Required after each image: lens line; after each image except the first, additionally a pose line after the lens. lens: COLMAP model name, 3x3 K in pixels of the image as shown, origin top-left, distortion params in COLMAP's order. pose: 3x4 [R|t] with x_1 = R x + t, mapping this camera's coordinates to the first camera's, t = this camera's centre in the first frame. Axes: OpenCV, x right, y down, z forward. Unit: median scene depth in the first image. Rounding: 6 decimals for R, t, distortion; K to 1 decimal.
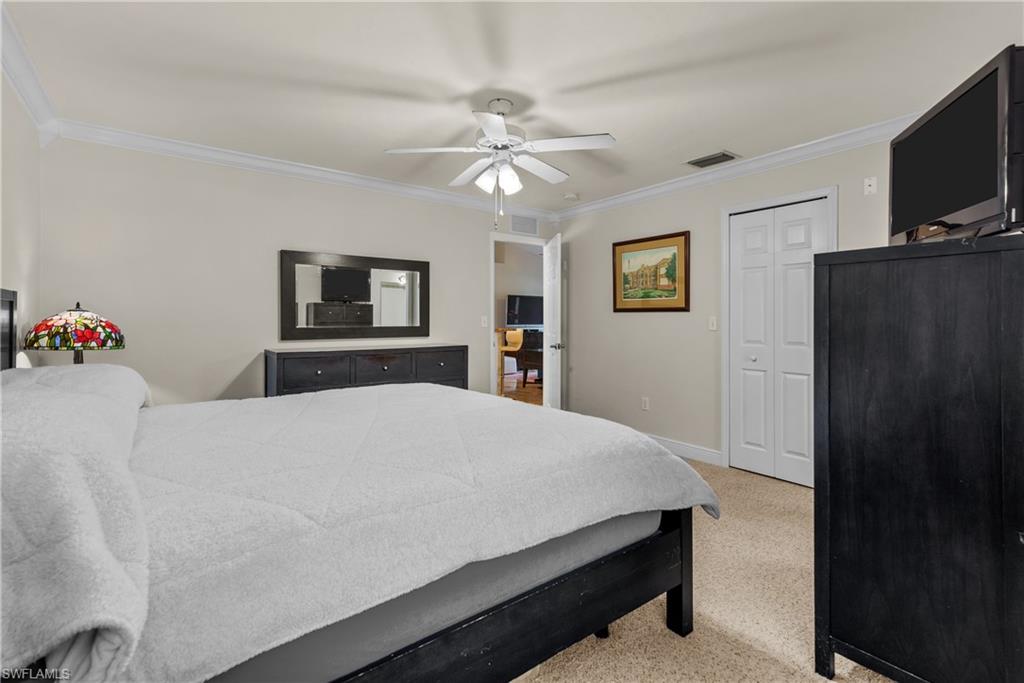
lens RADIAL K [[464.5, 0, 514.7], [0, 464.5, 330.8], [0, 0, 1]] dist [0.015104, -0.000425]
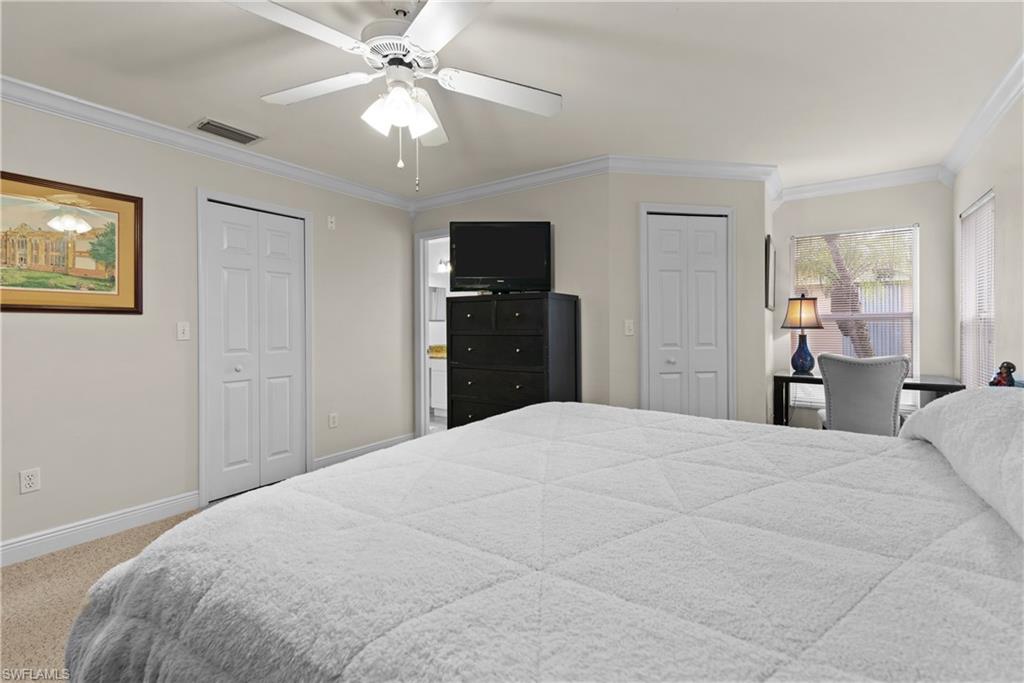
lens RADIAL K [[464.5, 0, 514.7], [0, 464.5, 330.8], [0, 0, 1]] dist [0.015104, -0.000425]
pose [[-0.319072, -0.017066, 0.947577, -0.462815], [0.021064, 0.999463, 0.025093, -0.022122], [-0.947496, 0.027966, -0.318541, 0.690378]]
